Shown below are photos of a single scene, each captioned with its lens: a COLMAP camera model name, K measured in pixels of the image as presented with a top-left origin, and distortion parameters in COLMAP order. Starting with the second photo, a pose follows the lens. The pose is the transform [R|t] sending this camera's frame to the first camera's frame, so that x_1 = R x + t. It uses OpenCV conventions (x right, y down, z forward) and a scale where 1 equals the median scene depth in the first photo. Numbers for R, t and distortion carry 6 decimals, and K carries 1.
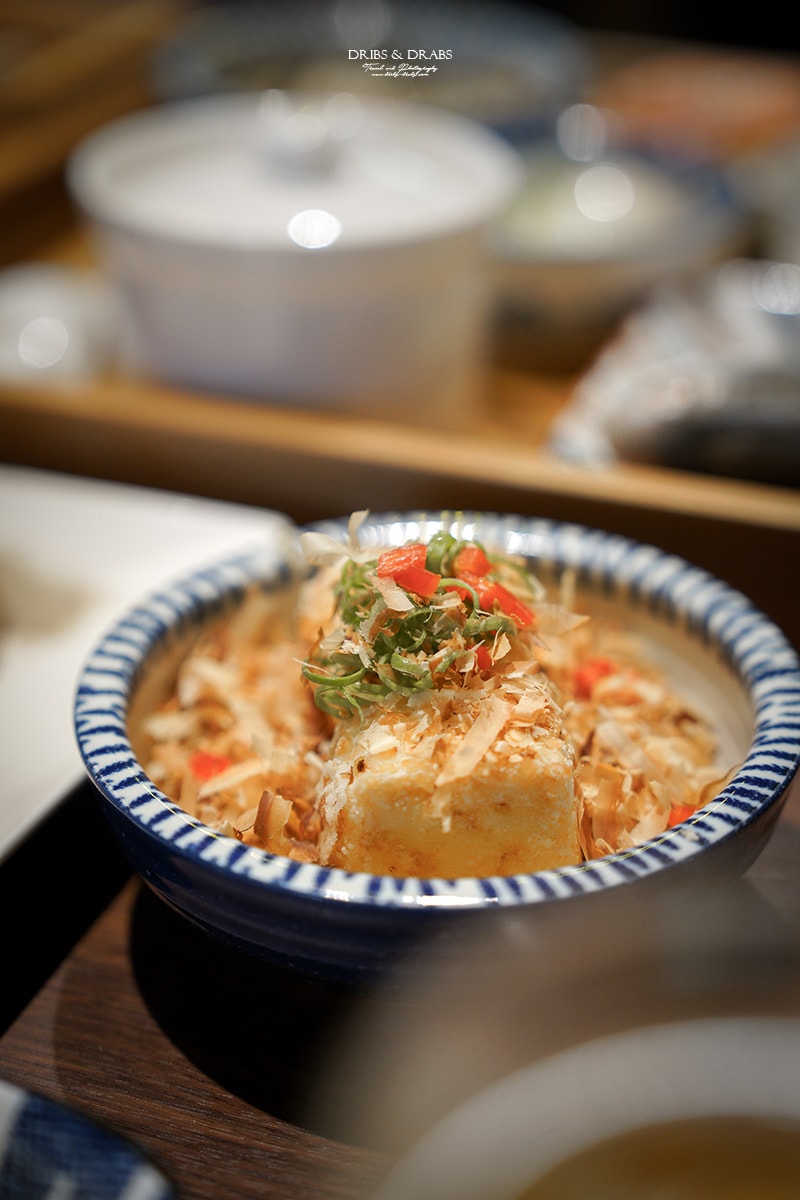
lens RADIAL K [[2066.1, 0, 400.0], [0, 2066.1, 600.0], [0, 0, 1]] dist [0.046329, 0.148420]
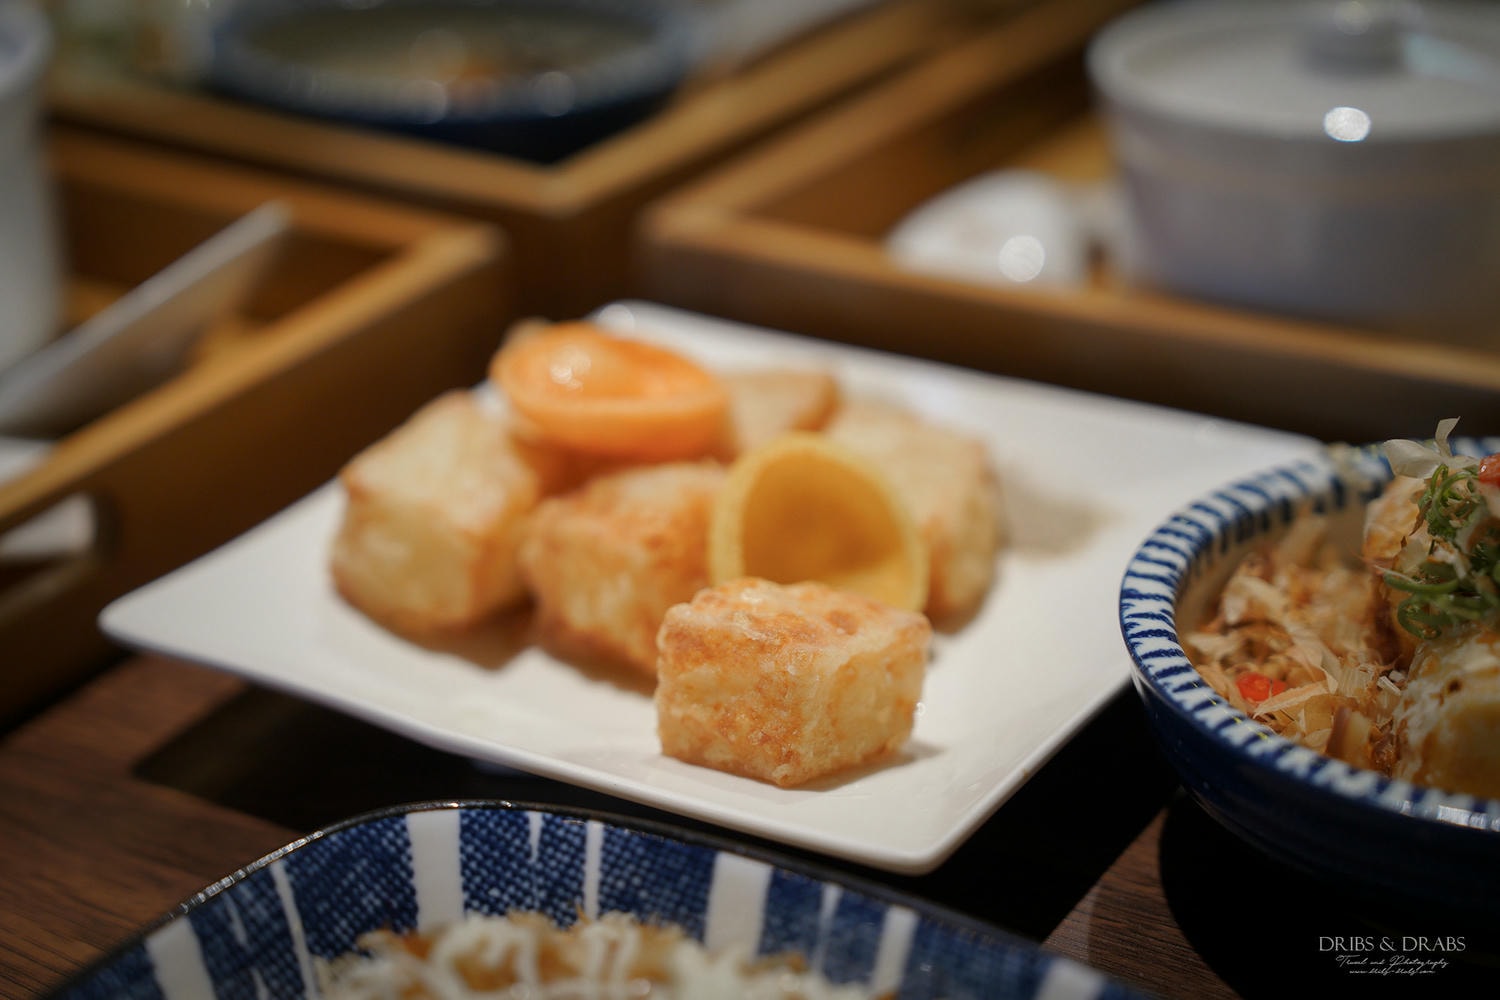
lens RADIAL K [[2582.6, 0, 750.0], [0, 2582.6, 500.0], [0, 0, 1]] dist [0.046329, 0.148420]
pose [[0.975203, 0.056542, -0.213970, -0.077274], [-0.065980, 0.997126, -0.037222, 0.058949], [0.211250, 0.050417, 0.976131, -0.165853]]
